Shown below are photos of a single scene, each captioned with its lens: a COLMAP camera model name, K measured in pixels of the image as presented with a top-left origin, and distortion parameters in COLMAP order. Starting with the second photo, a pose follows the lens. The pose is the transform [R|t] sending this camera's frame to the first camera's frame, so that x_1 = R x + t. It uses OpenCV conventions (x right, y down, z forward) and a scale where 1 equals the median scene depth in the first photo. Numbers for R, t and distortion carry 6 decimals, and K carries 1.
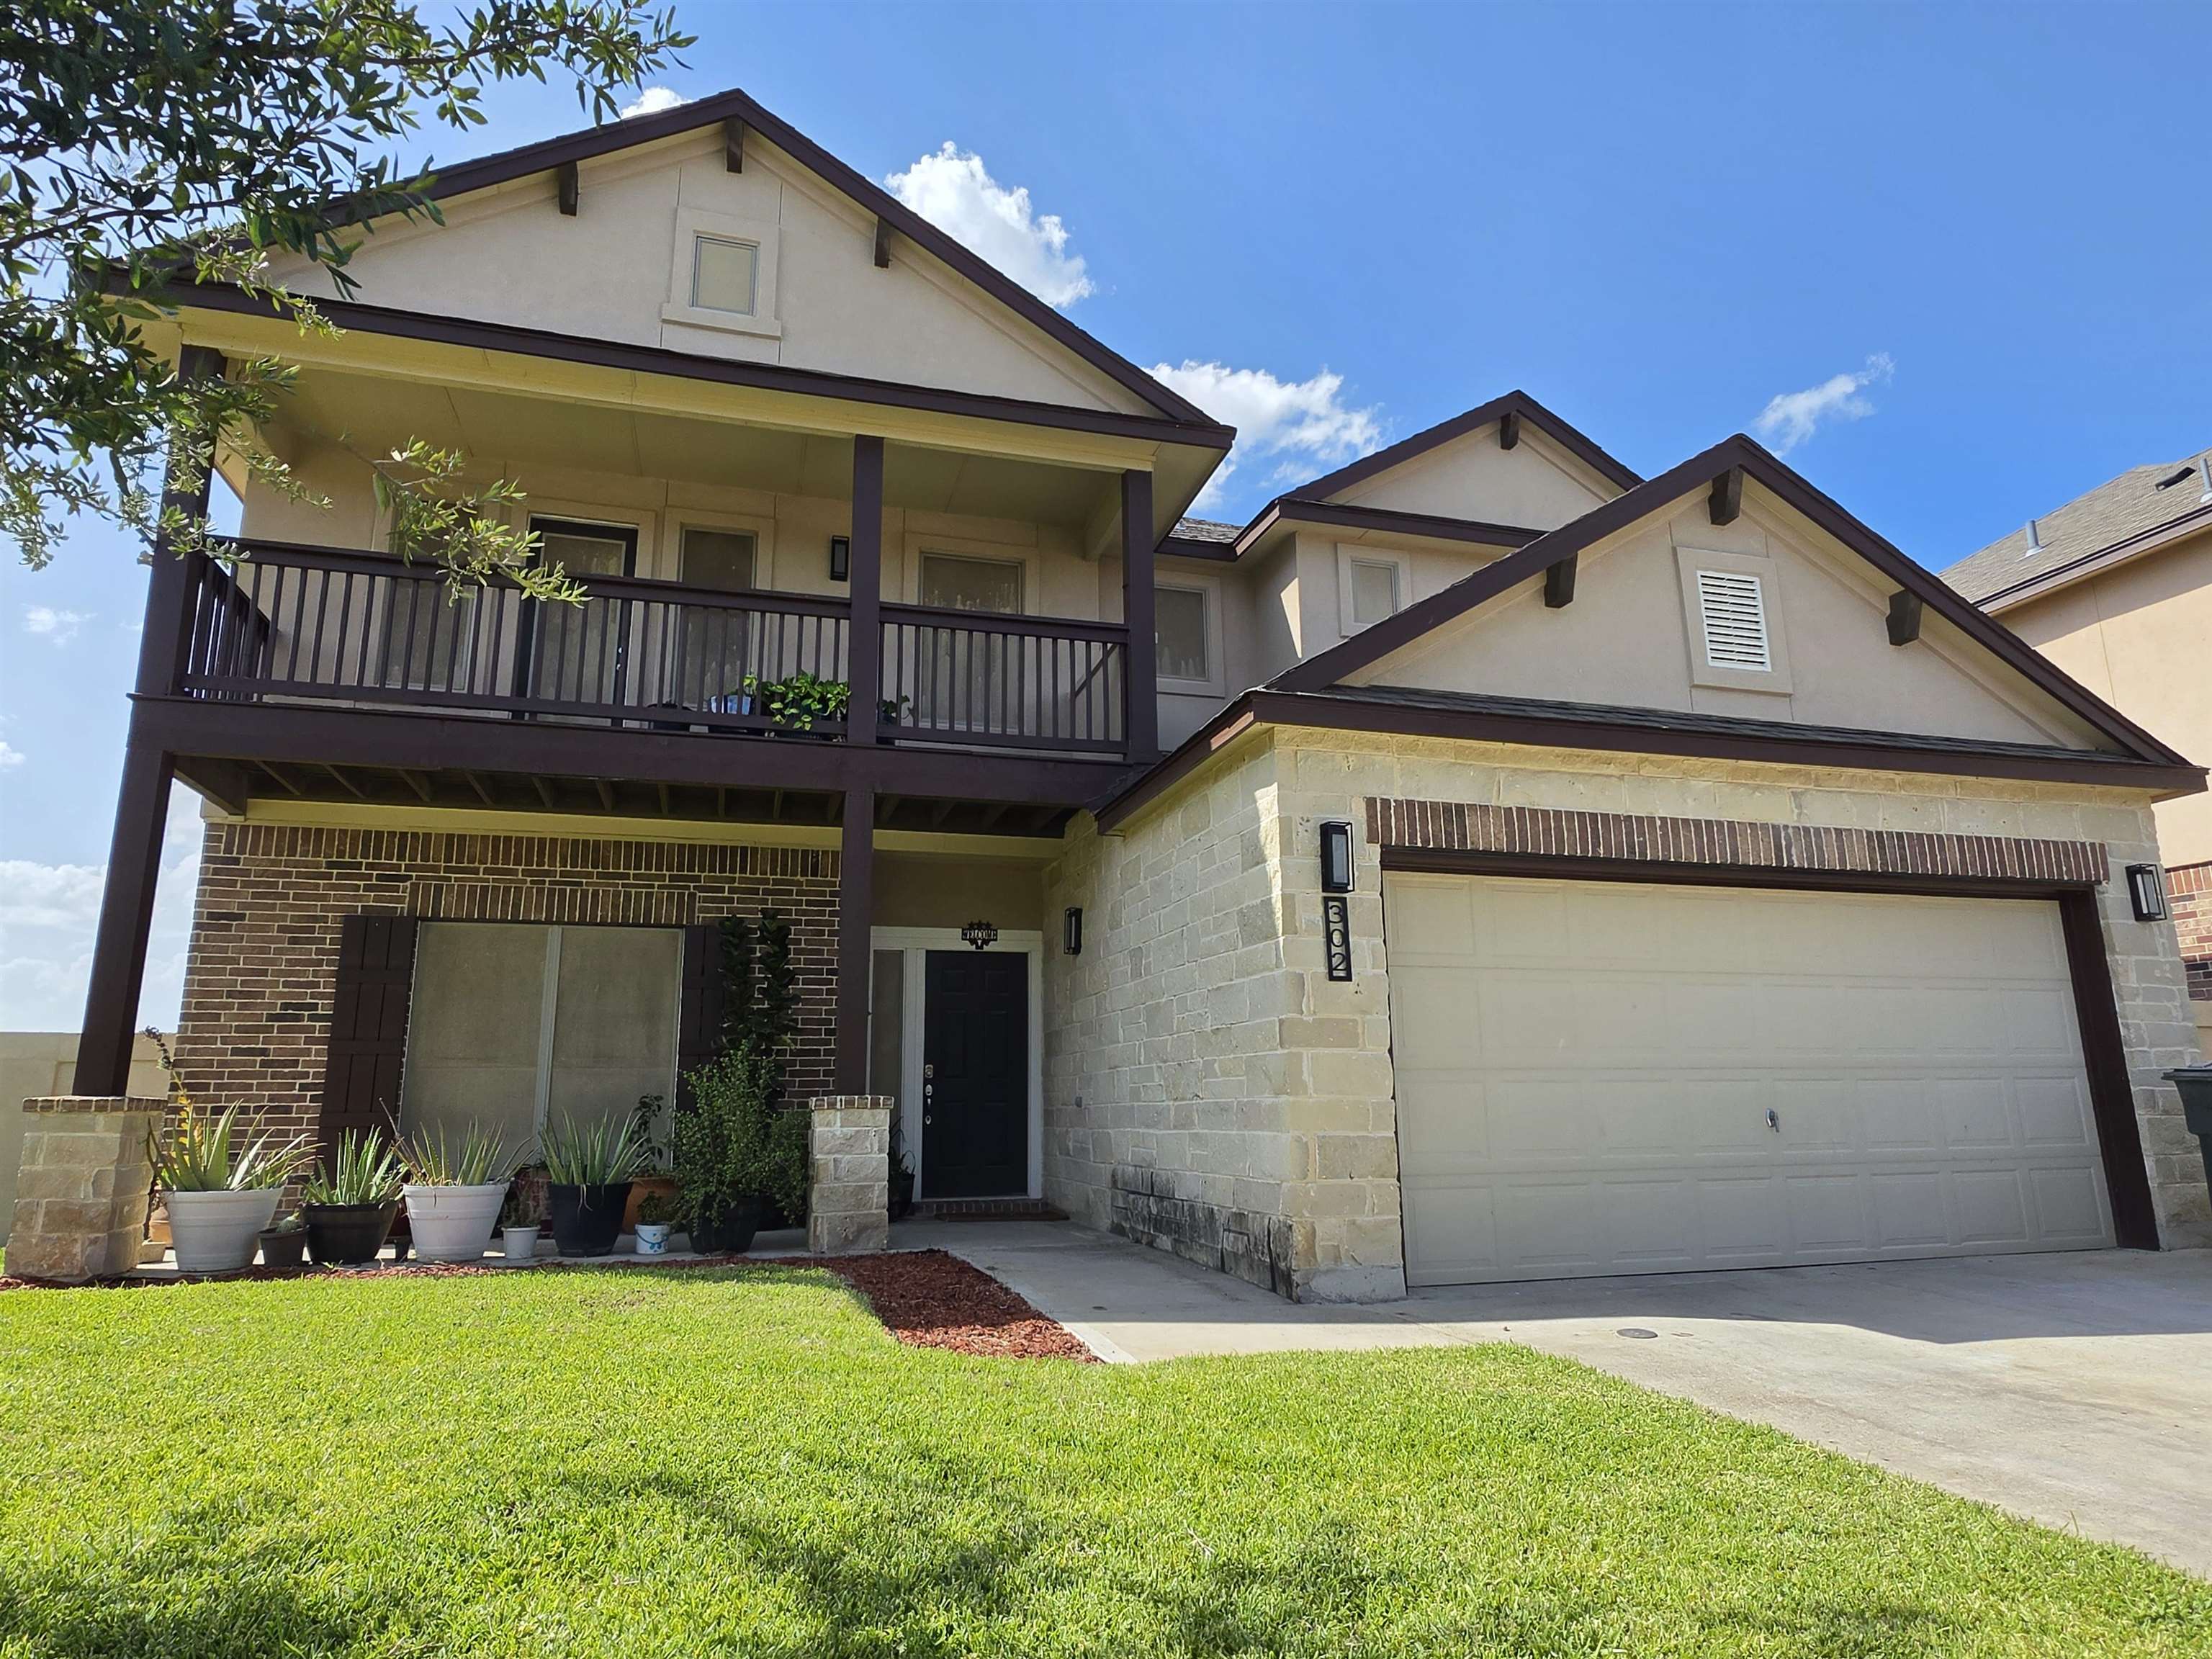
lens RADIAL K [[1294.5, 0, 1106.6], [0, 1294.5, 829.3], [0, 0, 1]] dist [-0.002815, -0.000110]
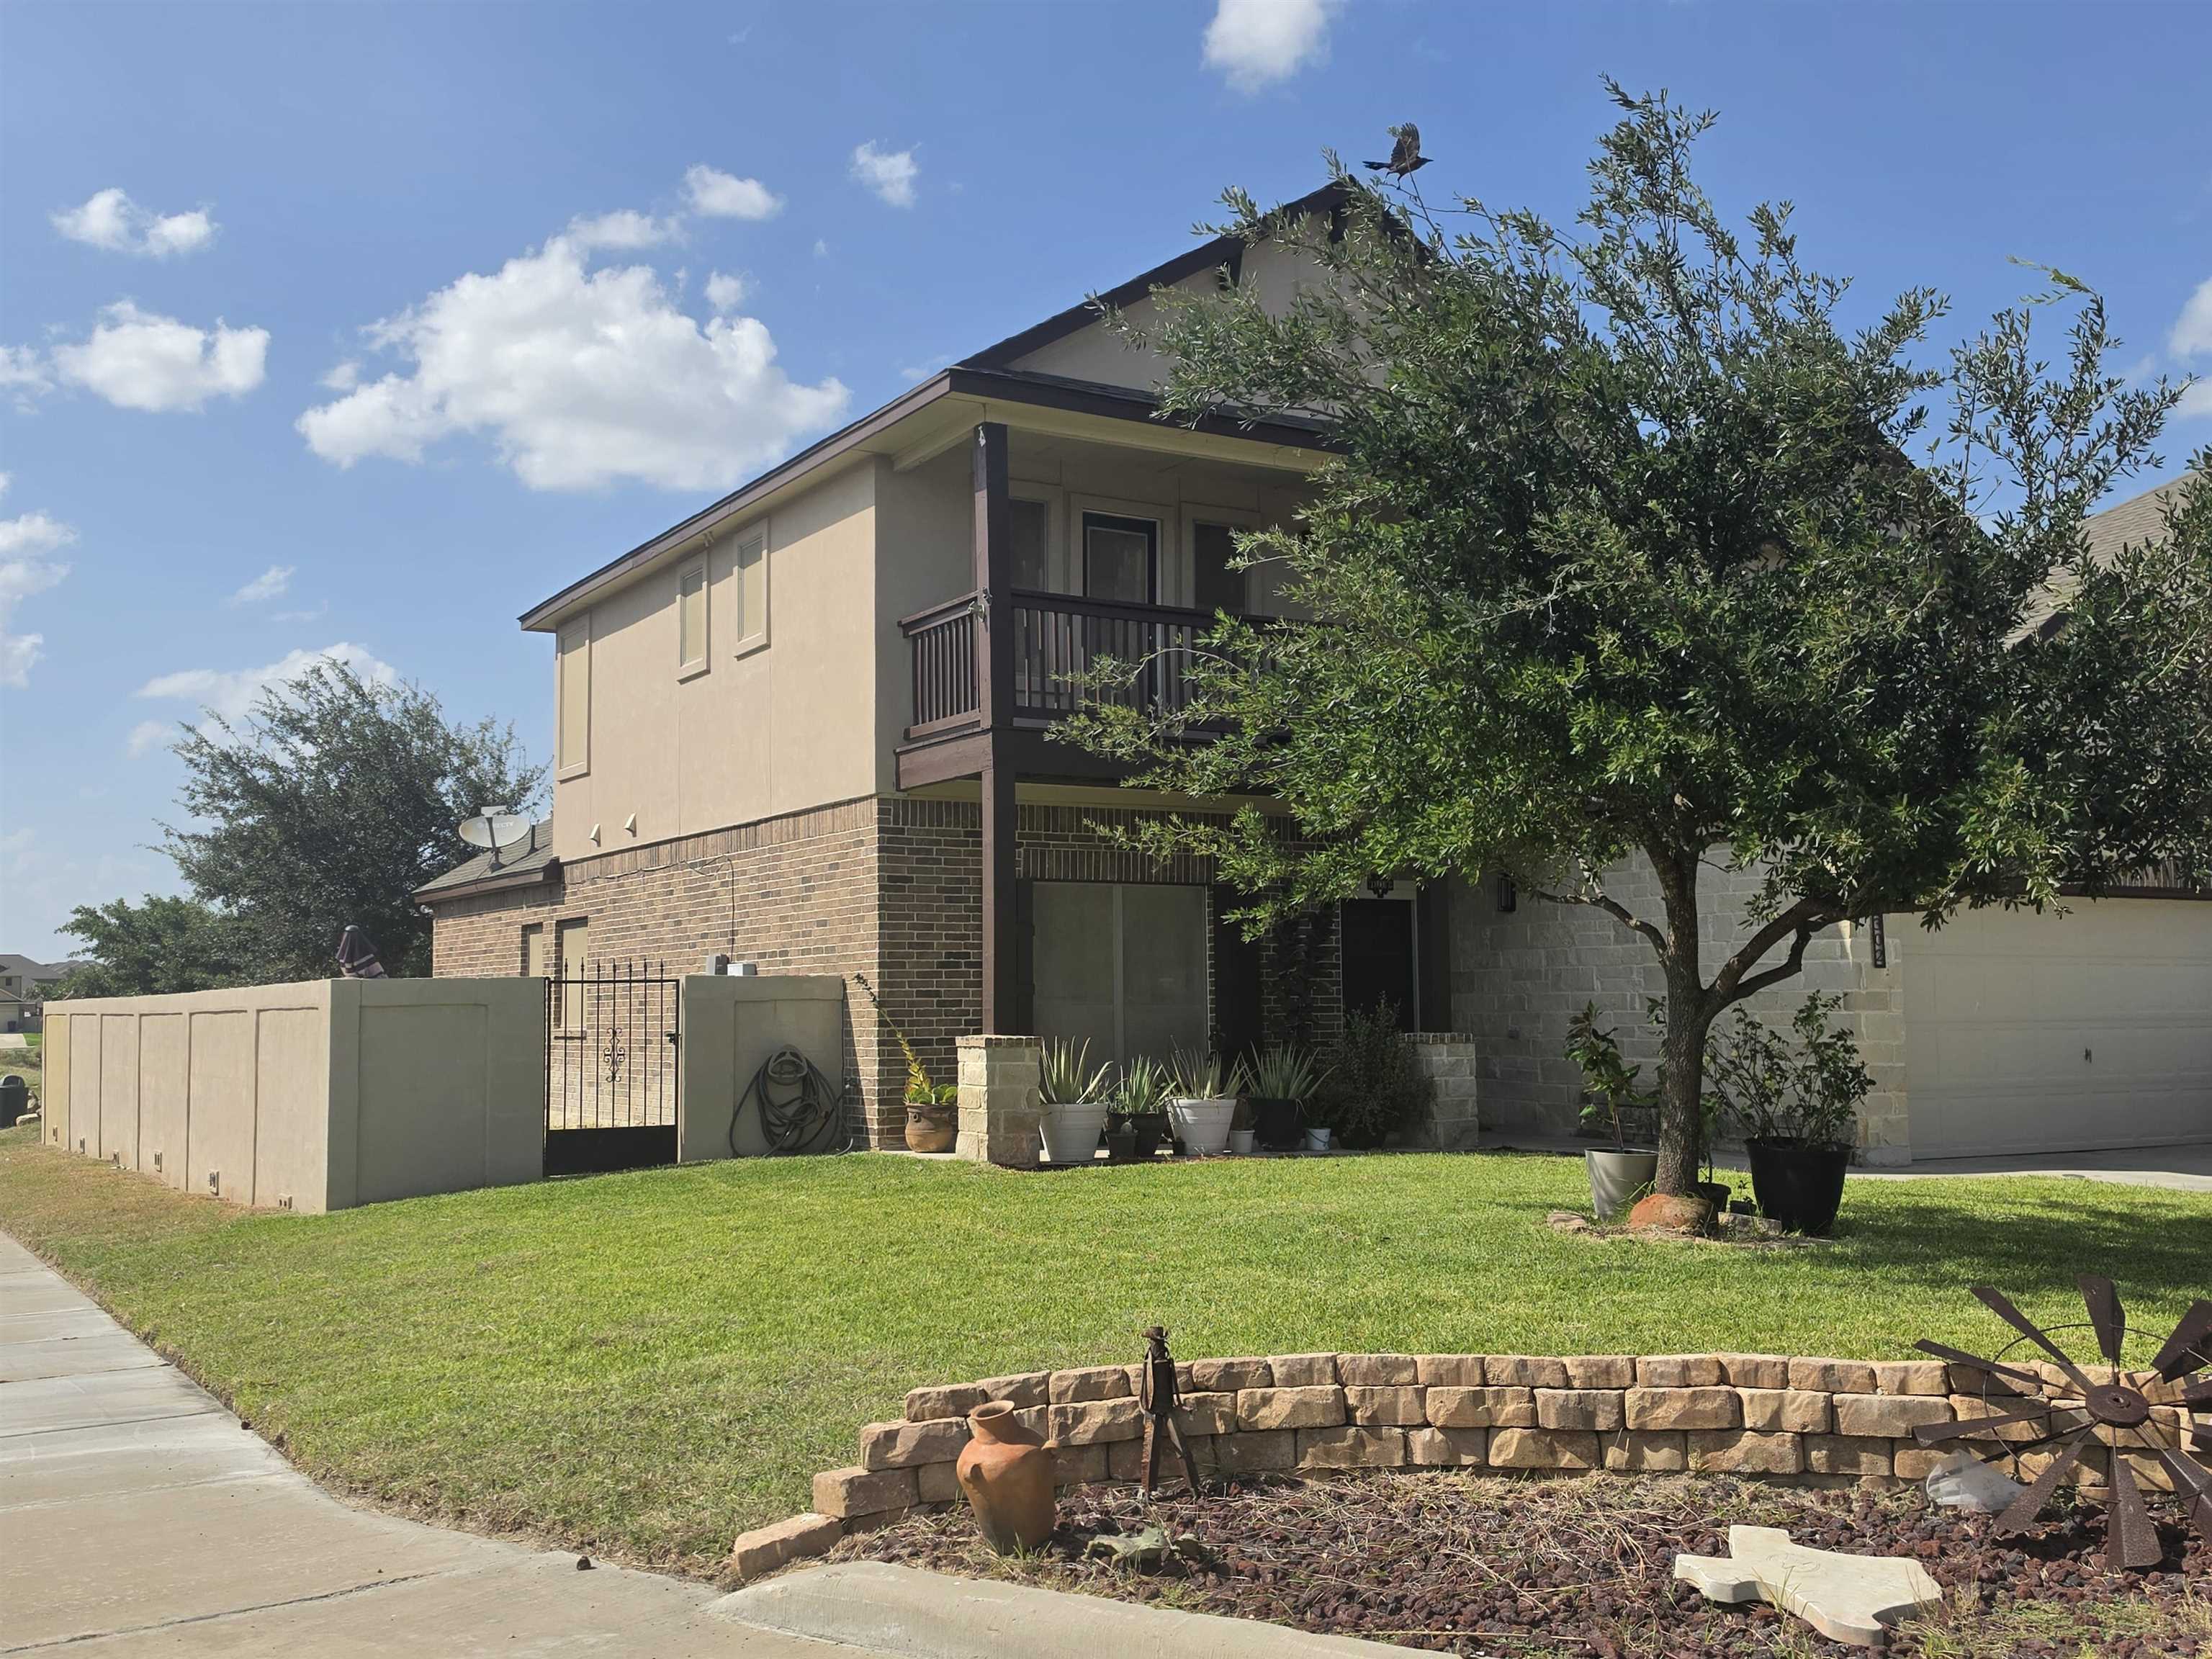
lens RADIAL K [[2109.5, 0, 1104.8], [0, 2109.5, 827.3], [0, 0, 1]] dist [0.070655, 0.000000]
pose [[0.970804, 0.025039, 0.238562, -0.965742], [-0.055461, 0.991019, 0.121678, -0.223377], [-0.233373, -0.131356, 0.963474, -0.882847]]
